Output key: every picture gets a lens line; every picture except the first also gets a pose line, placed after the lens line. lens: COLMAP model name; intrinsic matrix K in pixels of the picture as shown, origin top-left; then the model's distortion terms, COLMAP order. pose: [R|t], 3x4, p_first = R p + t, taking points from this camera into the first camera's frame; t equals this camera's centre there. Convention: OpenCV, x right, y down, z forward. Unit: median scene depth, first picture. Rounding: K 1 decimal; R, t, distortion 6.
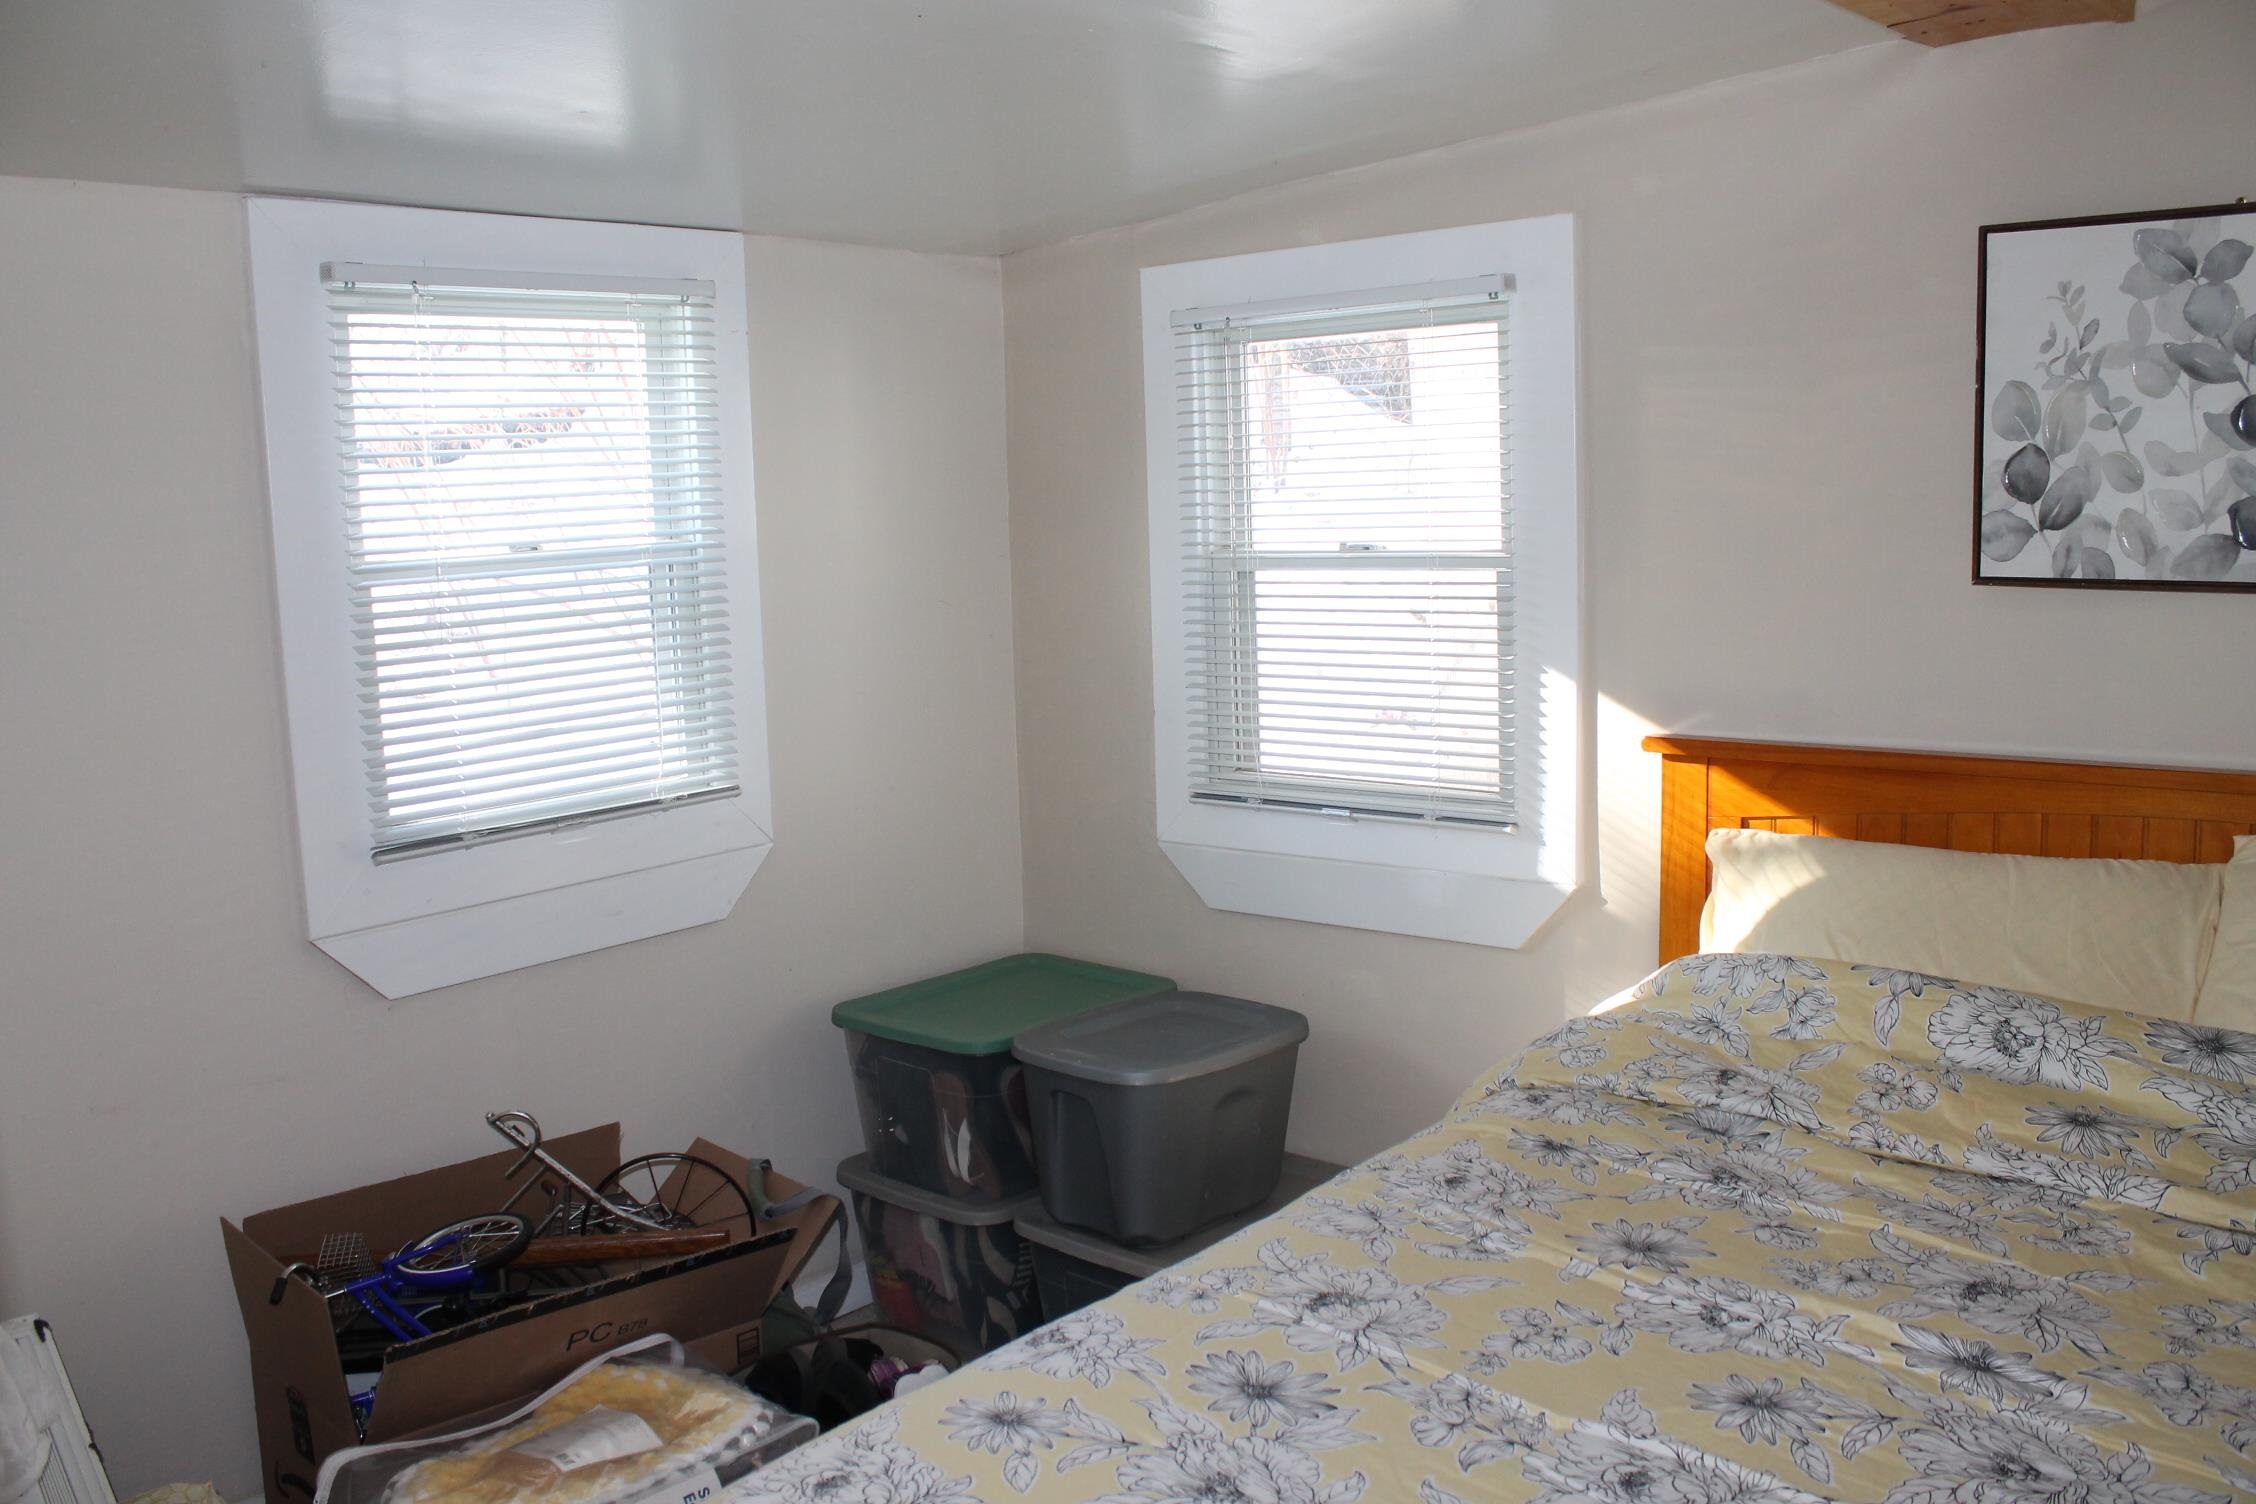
lens RADIAL K [[1917.9, 0, 1119.5], [0, 1917.9, 758.7], [0, 0, 1]] dist [-0.142205, 0.098324]
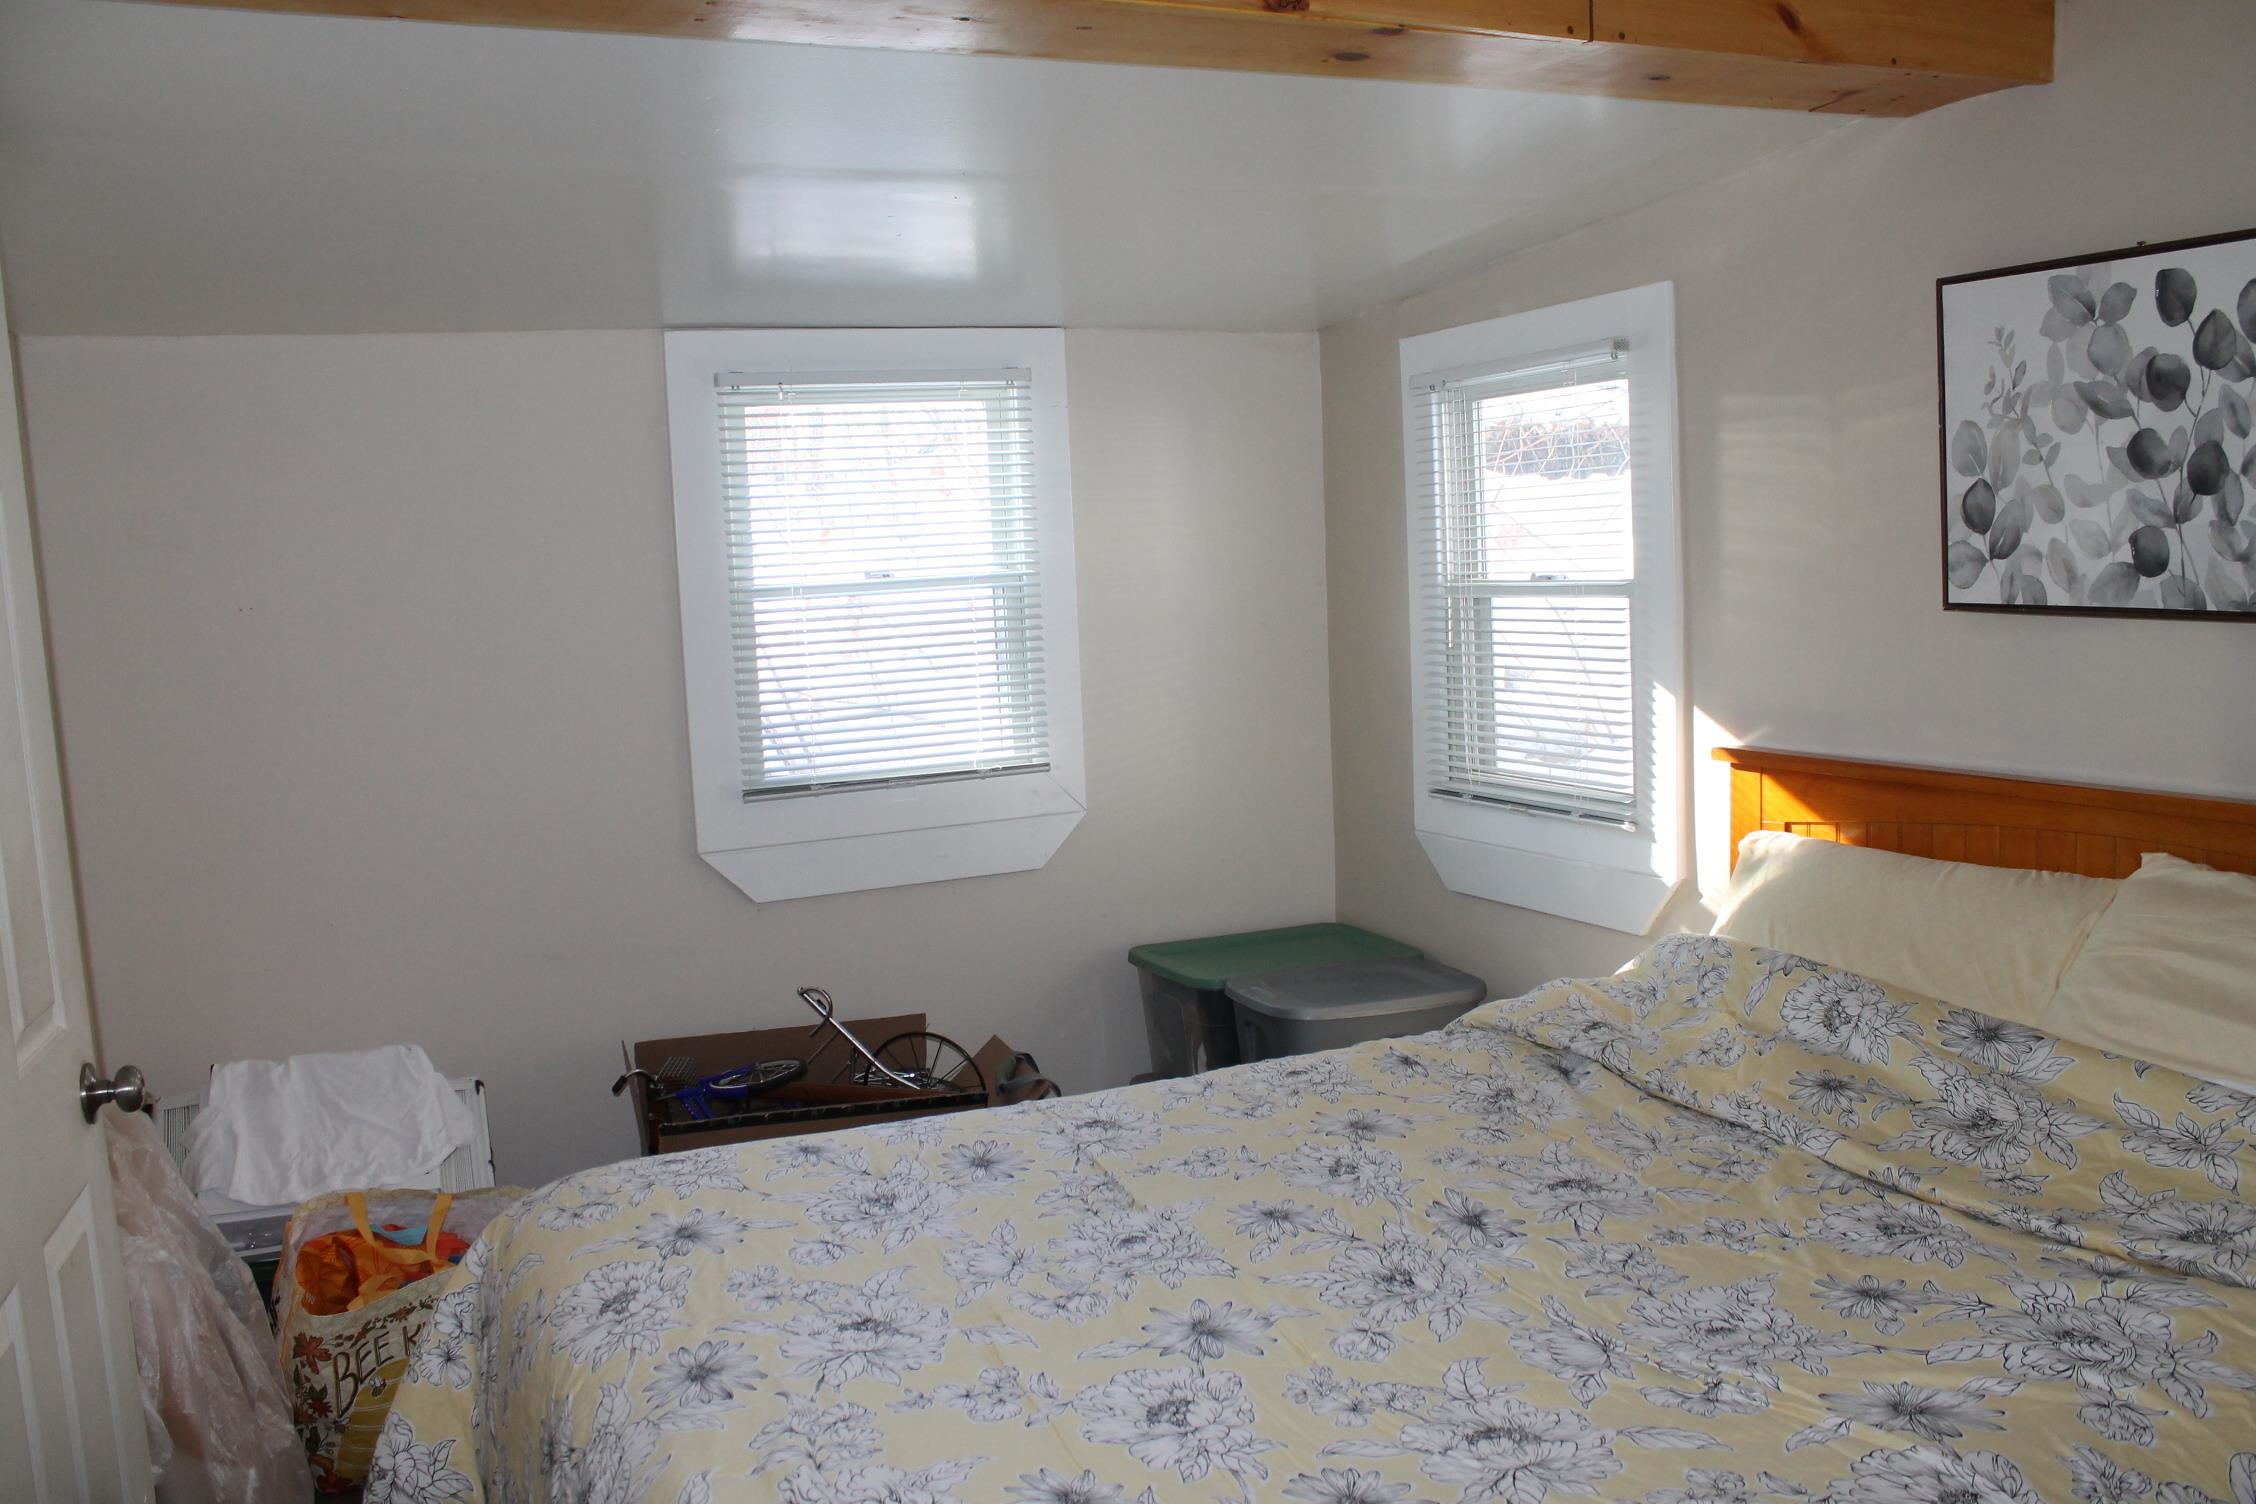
lens RADIAL K [[1917.9, 0, 1122.2], [0, 1917.9, 751.4], [0, 0, 1]] dist [-0.142205, 0.098324]
pose [[0.905636, 0.038672, -0.422288, 0.456490], [-0.046672, 0.998873, -0.008618, 0.018039], [0.421479, 0.027514, 0.906421, -0.162295]]
